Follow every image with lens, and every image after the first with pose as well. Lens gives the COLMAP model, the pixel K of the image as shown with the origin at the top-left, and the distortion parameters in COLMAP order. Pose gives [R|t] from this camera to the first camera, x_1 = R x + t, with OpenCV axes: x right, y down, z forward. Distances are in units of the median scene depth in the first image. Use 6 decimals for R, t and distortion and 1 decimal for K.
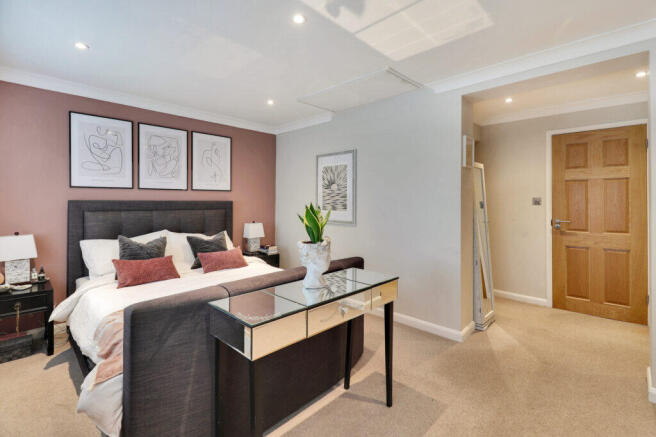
lens RADIAL K [[303.7, 0, 327.2], [0, 303.7, 210.7], [0, 0, 1]] dist [-0.000865, -0.001245]
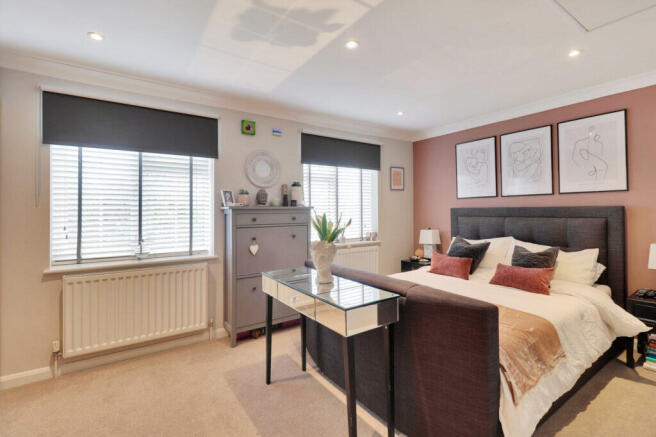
lens RADIAL K [[303.7, 0, 327.2], [0, 303.7, 210.7], [0, 0, 1]] dist [-0.000865, -0.001245]
pose [[-0.196834, 0.003012, -0.980432, 0.547384], [-0.017084, 0.999833, 0.006502, -0.017827], [0.980288, 0.018029, -0.196750, 0.600068]]
